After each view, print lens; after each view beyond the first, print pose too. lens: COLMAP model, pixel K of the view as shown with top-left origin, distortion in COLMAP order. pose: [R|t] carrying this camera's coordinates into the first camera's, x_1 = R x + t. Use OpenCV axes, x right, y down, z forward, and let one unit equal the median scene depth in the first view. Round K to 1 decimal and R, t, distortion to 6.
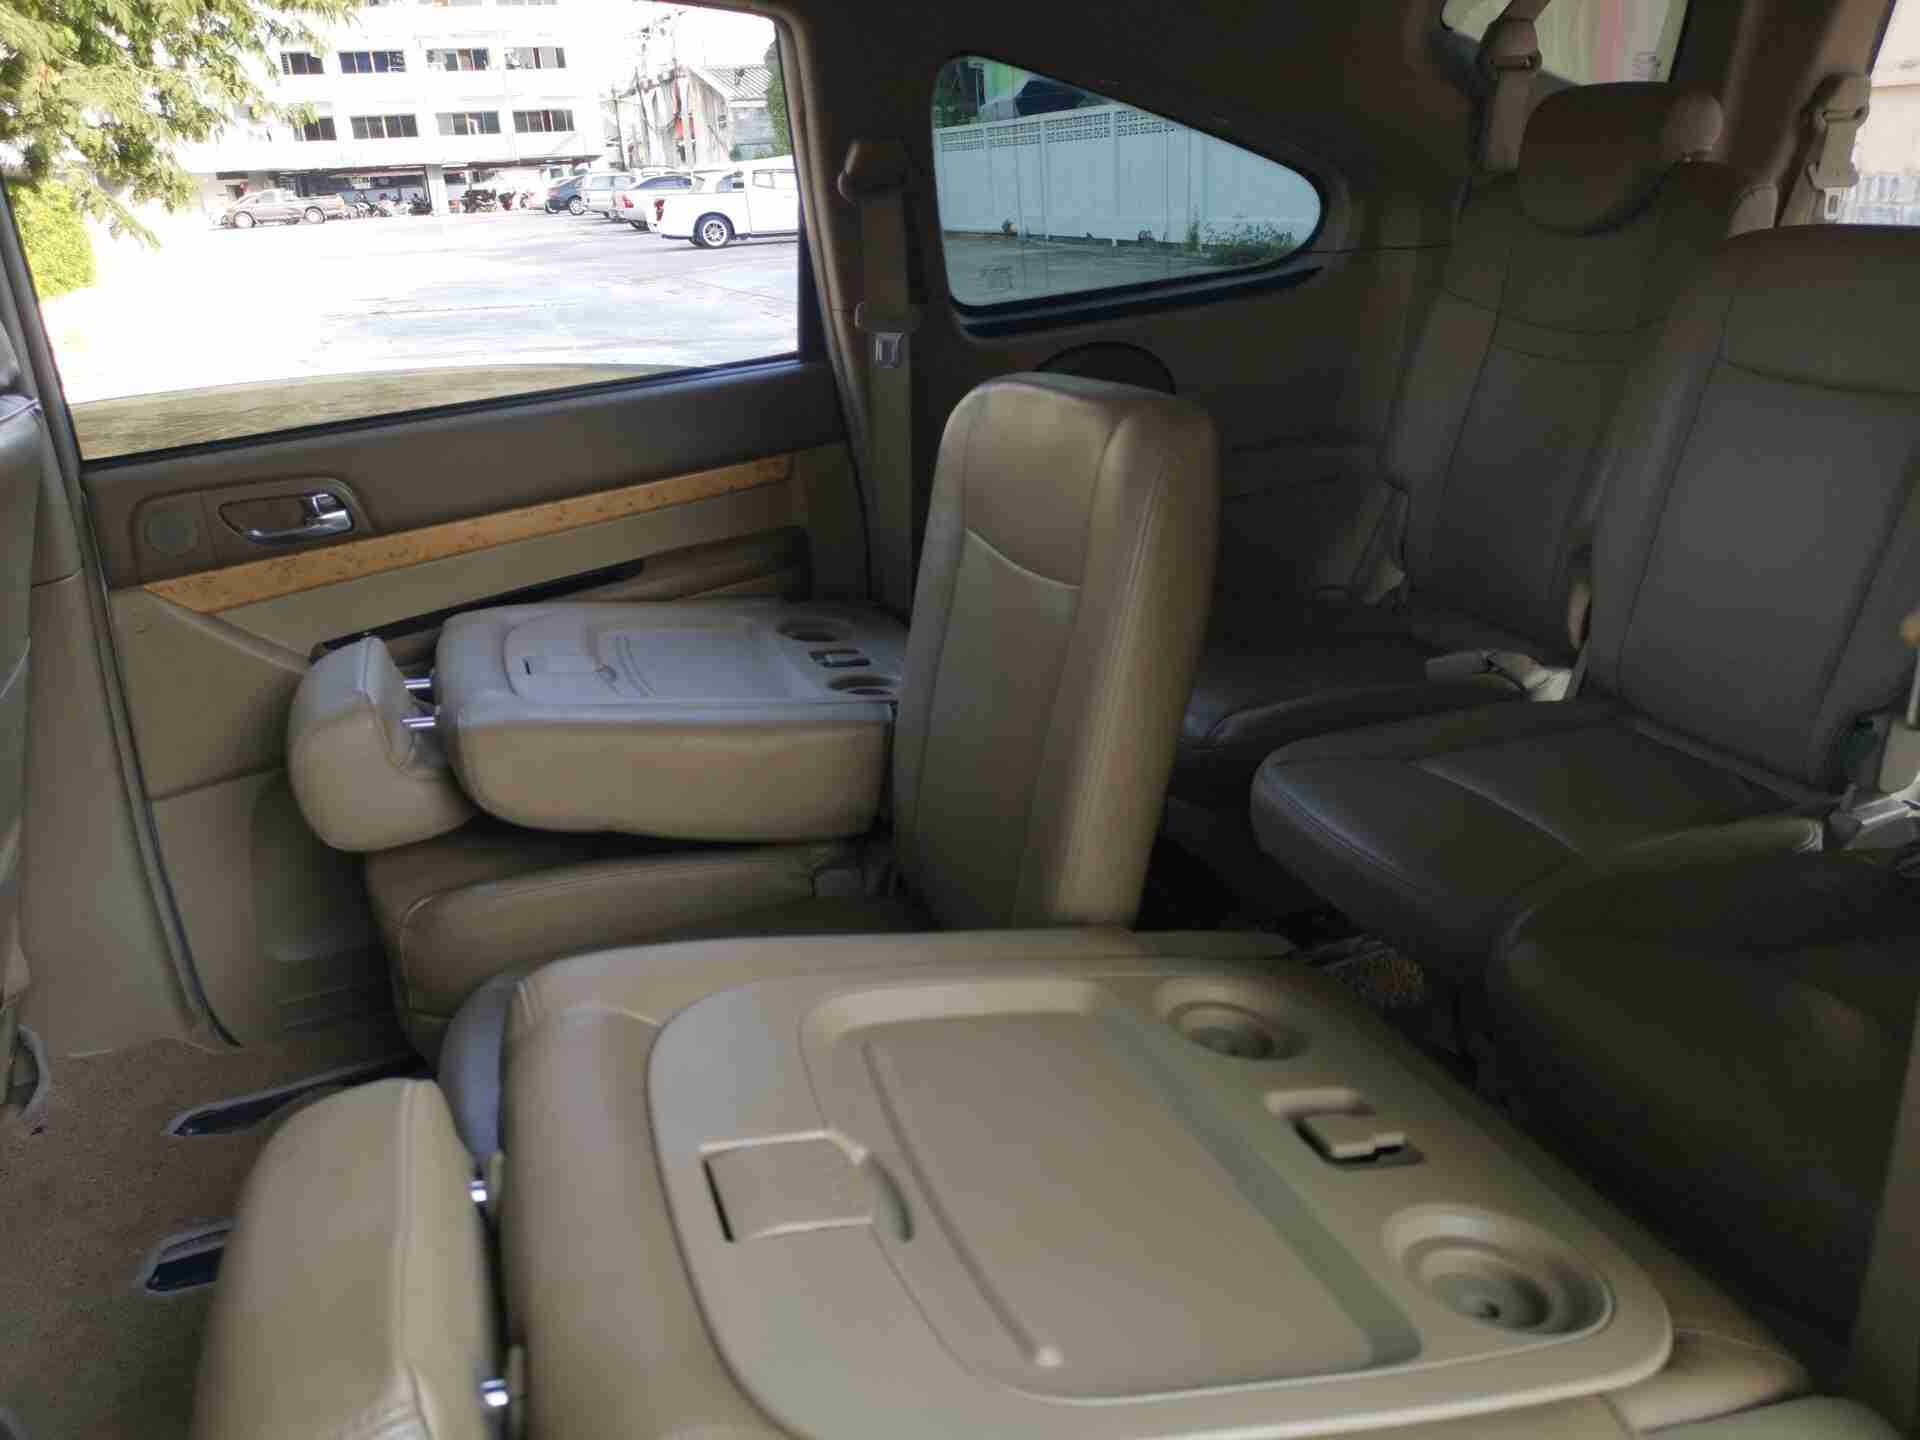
lens RADIAL K [[1422.9, 0, 960.0], [0, 1422.9, 720.0], [0, 0, 1]] dist [-0.005917, -0.015064]
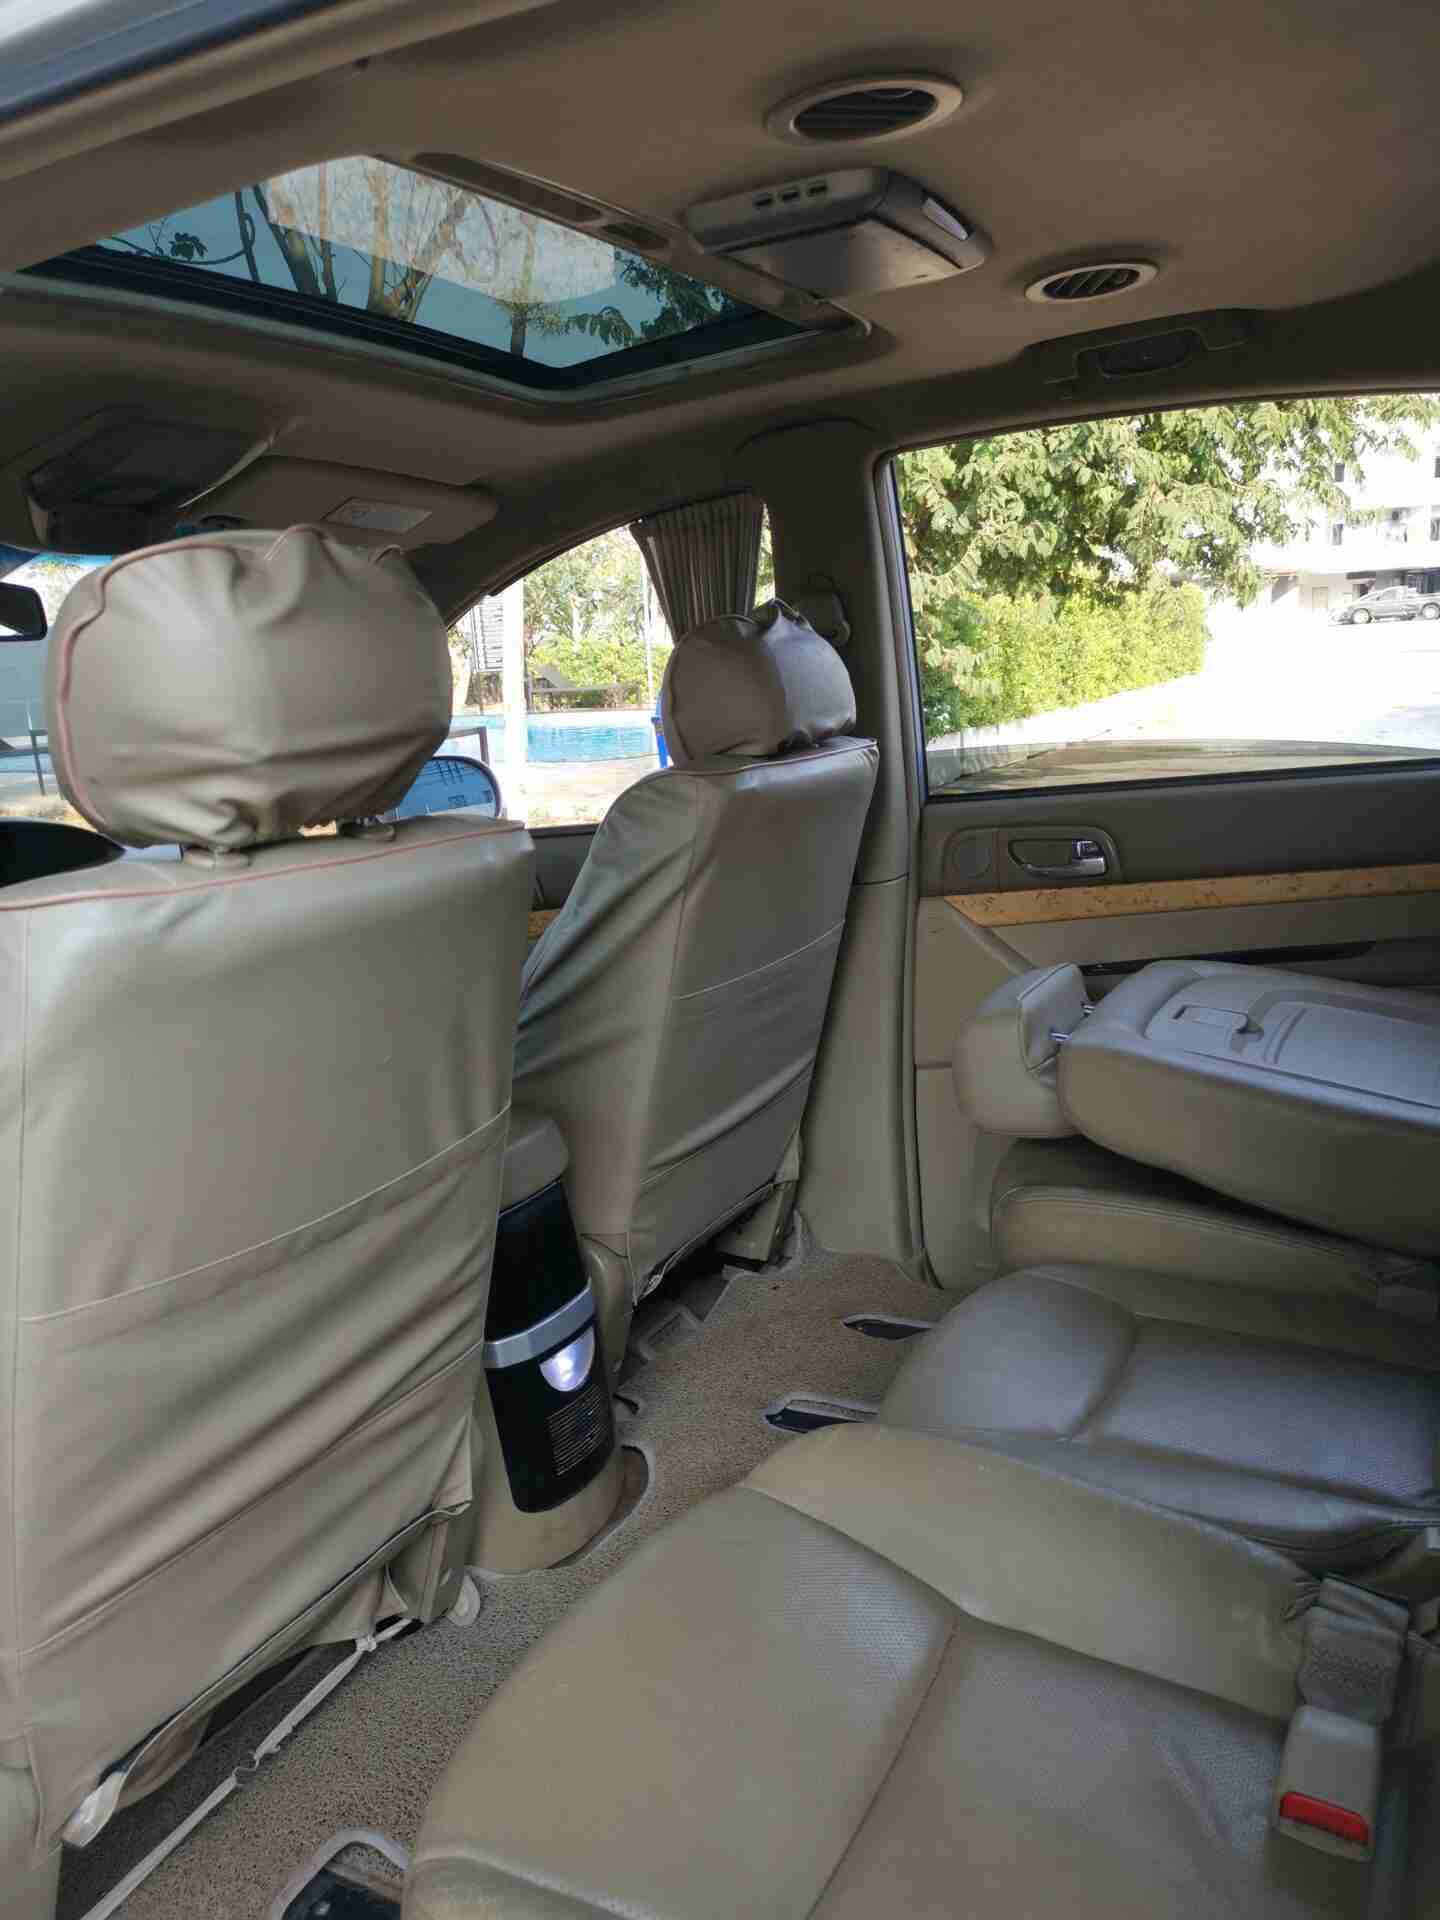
lens RADIAL K [[1422.9, 0, 720.0], [0, 1422.9, 960.0], [0, 0, 1]] dist [-0.005917, -0.015064]
pose [[0.652989, 0.160935, -0.740072, 0.224118], [-0.235055, 0.971974, 0.003968, 0.000805], [0.719969, 0.171367, 0.672516, 0.021129]]
